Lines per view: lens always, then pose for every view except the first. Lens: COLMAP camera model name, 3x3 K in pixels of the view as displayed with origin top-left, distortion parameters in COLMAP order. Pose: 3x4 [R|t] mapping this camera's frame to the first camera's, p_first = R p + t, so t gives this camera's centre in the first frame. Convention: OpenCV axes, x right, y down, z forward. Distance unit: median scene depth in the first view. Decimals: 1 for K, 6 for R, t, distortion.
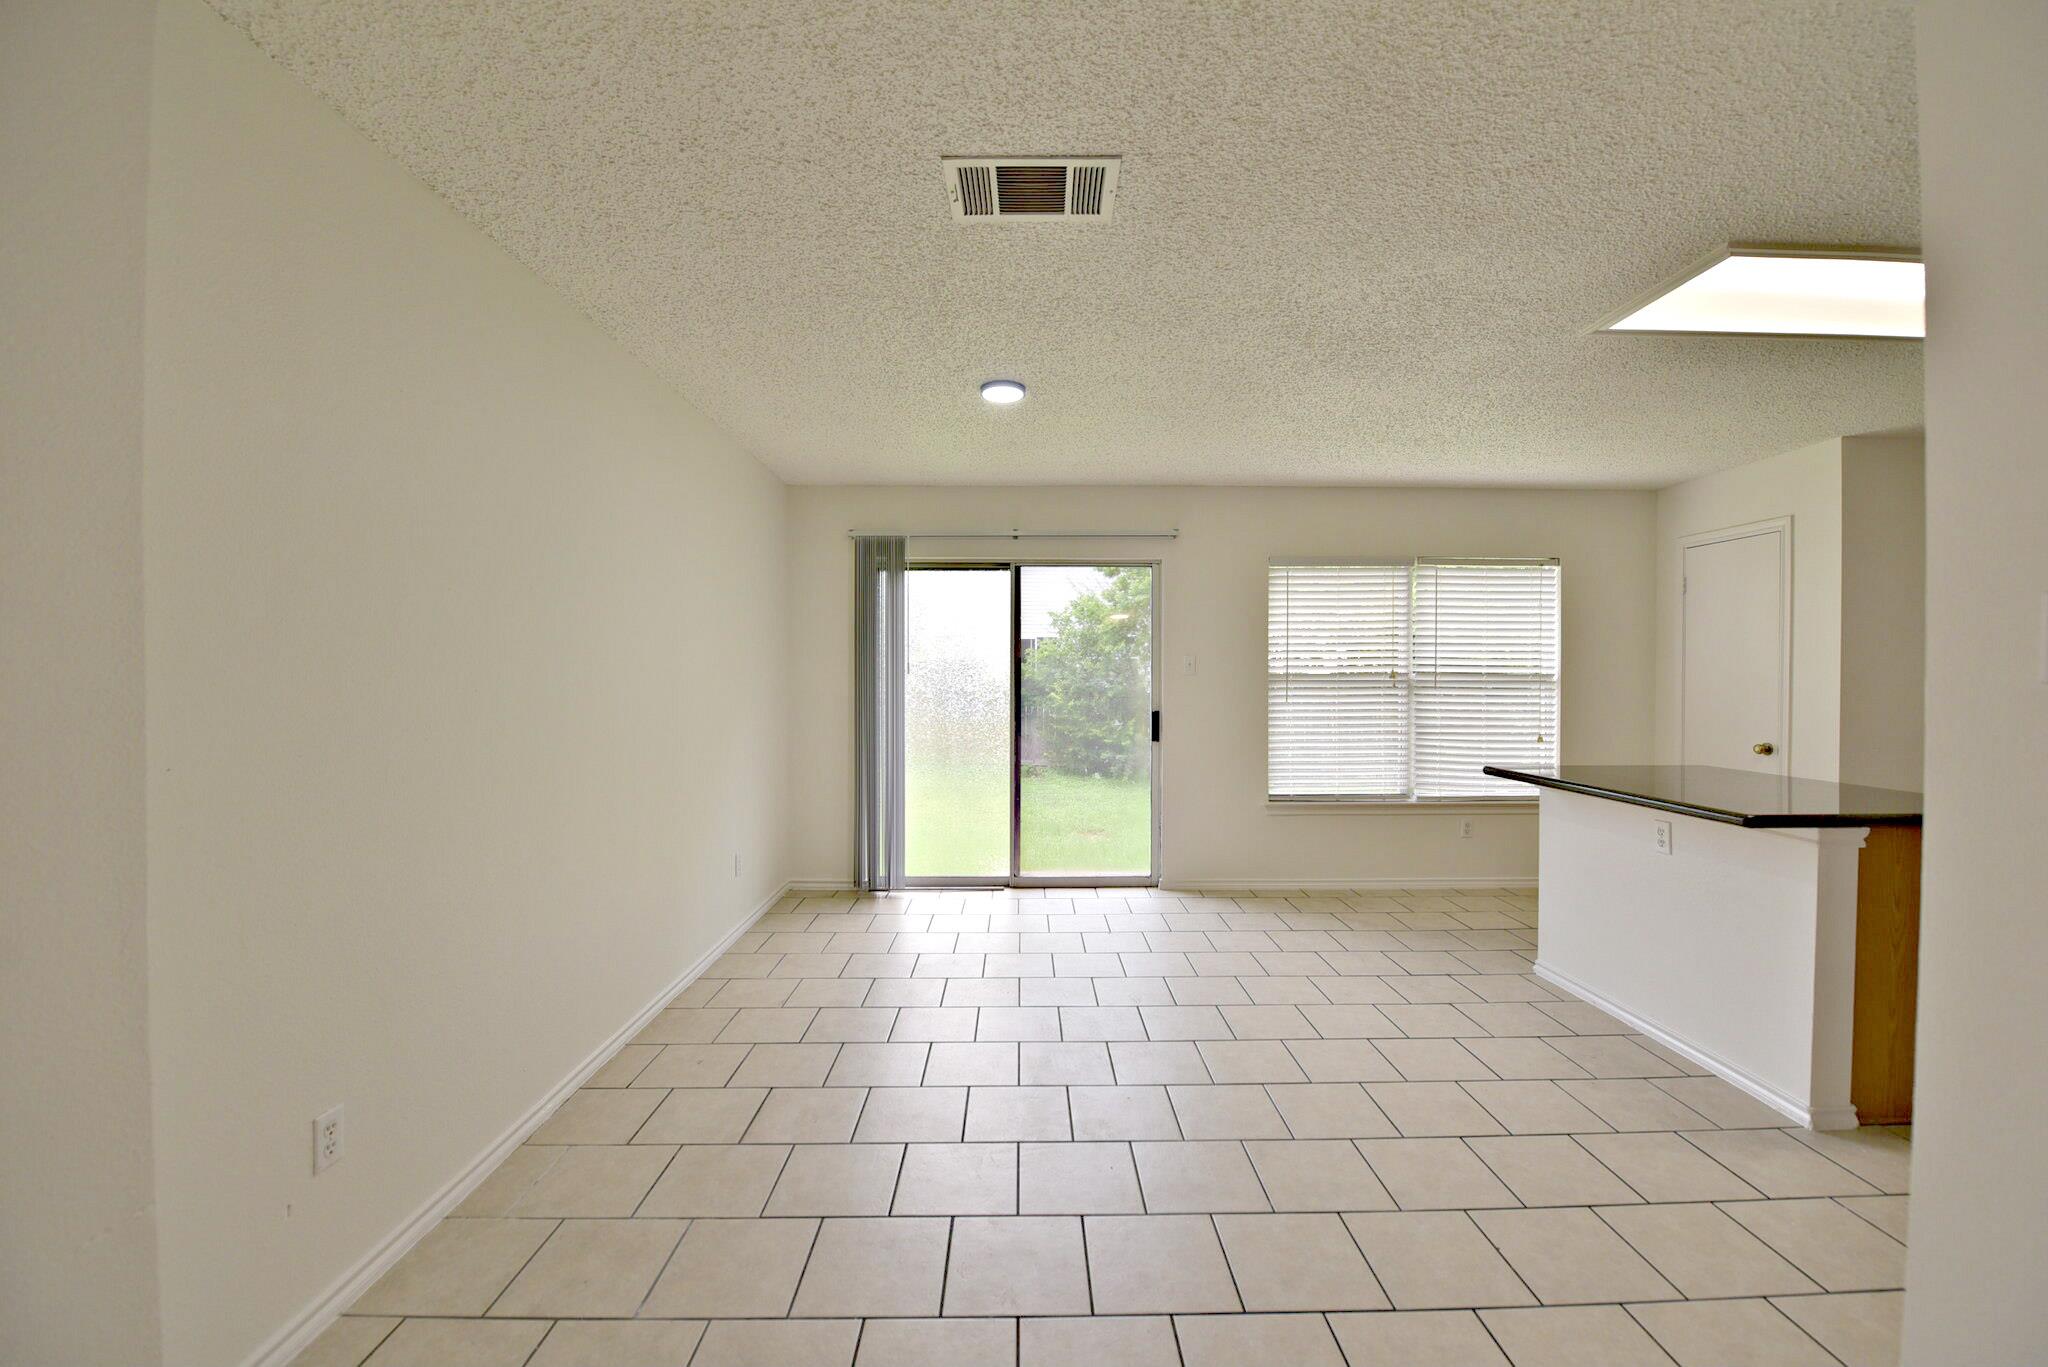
lens RADIAL K [[814.4, 0, 1033.7], [0, 814.4, 680.5], [0, 0, 1]] dist [-0.013727, -0.000146]
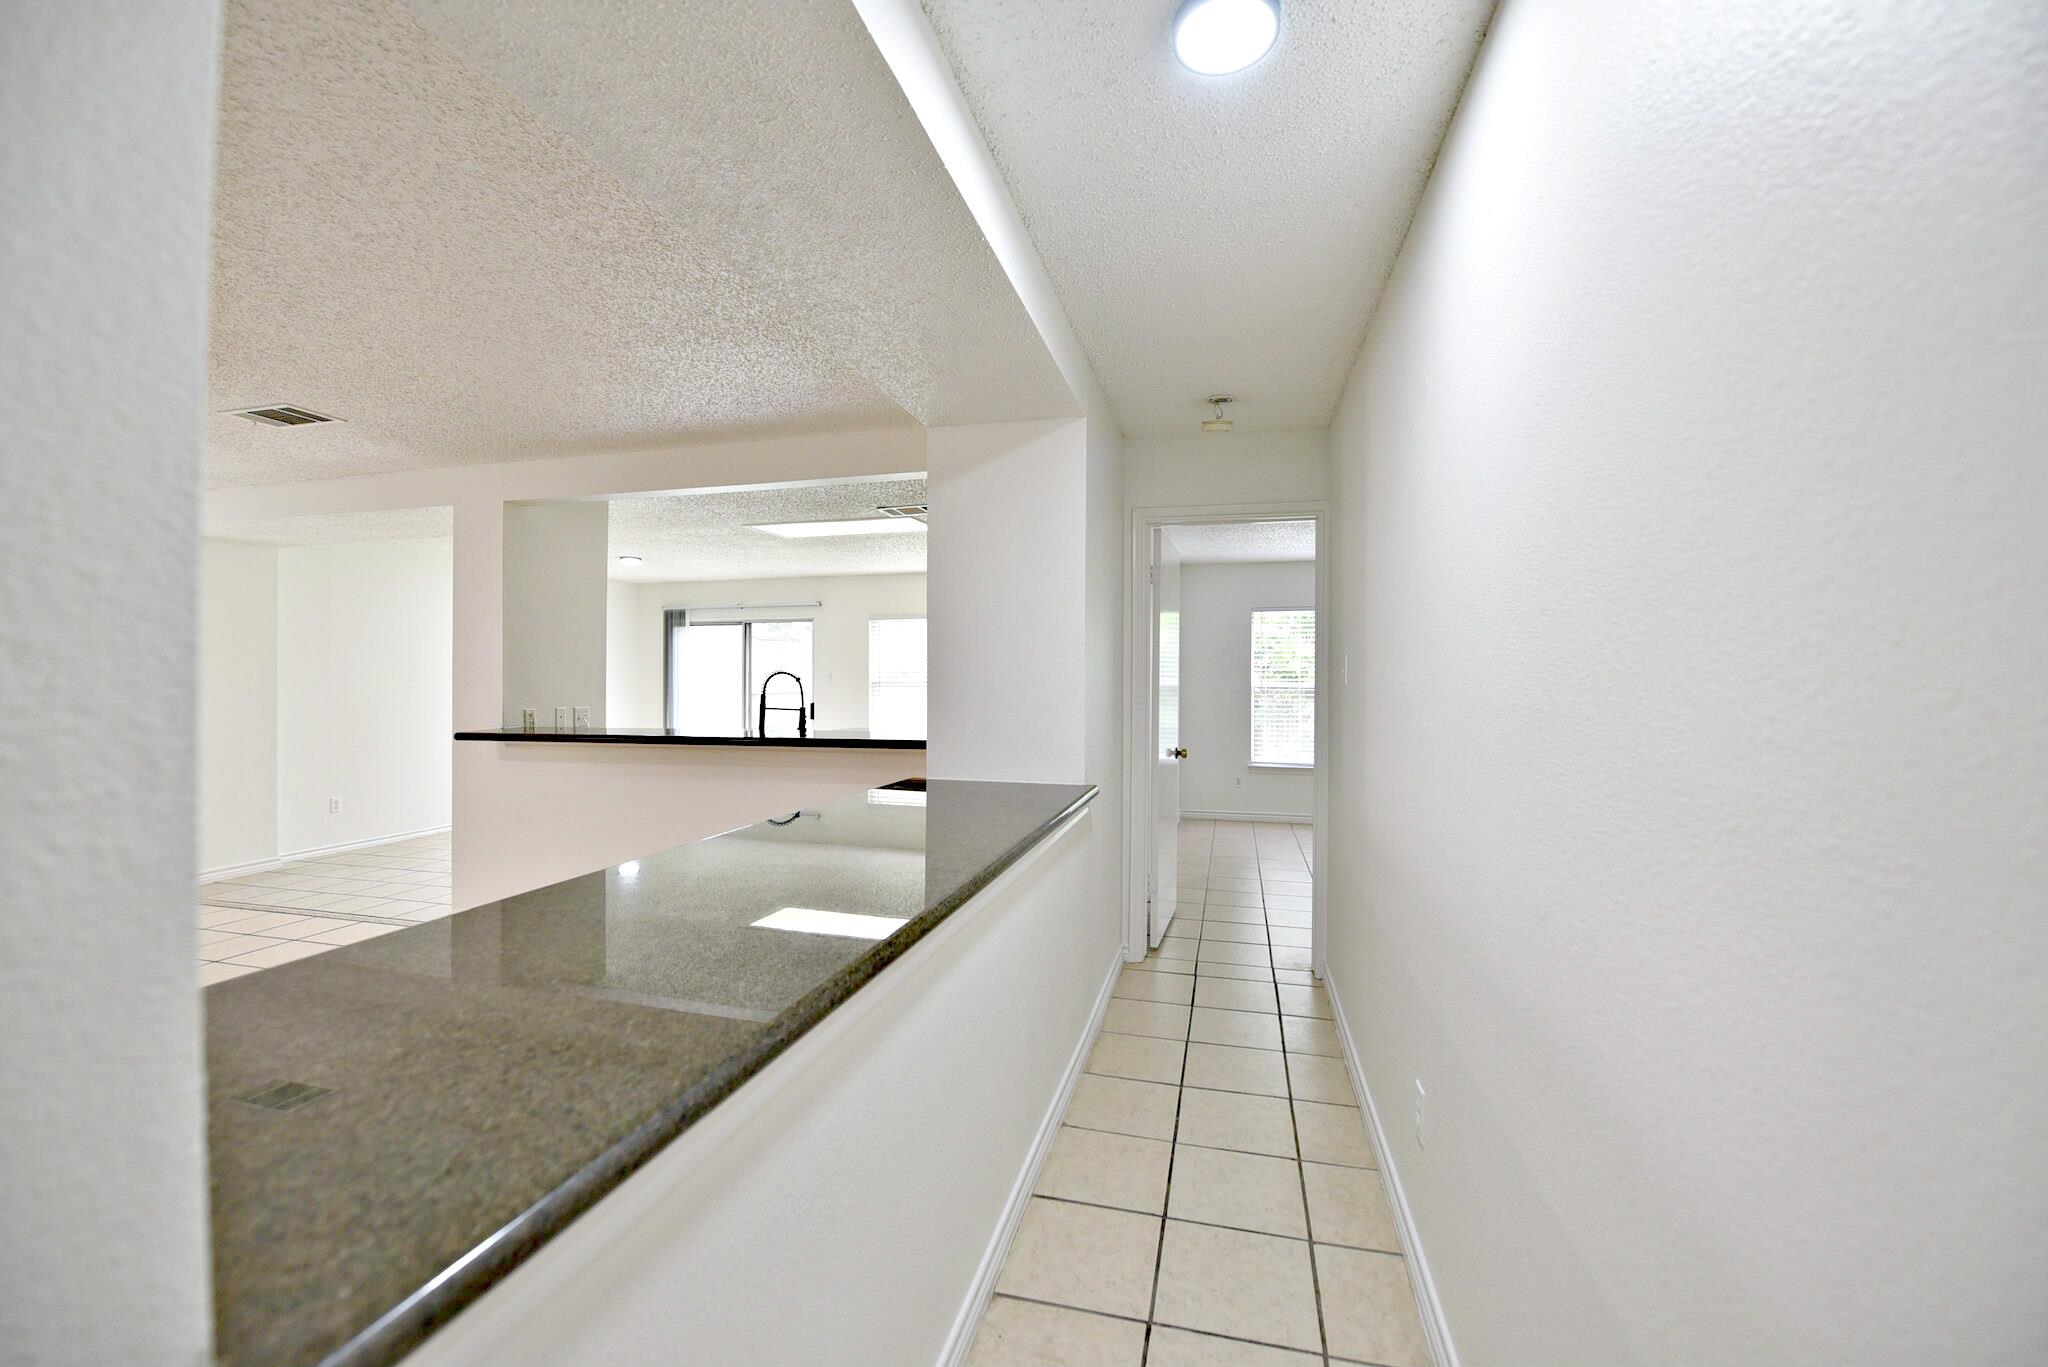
lens RADIAL K [[810.0, 0, 1033.3], [0, 810.0, 679.5], [0, 0, 1]] dist [-0.022397, -0.000208]
pose [[0.965549, -0.003169, -0.260202, 1.087755], [0.000887, 0.999960, -0.008885, 0.003934], [0.260219, 0.008348, 0.965513, -0.590194]]
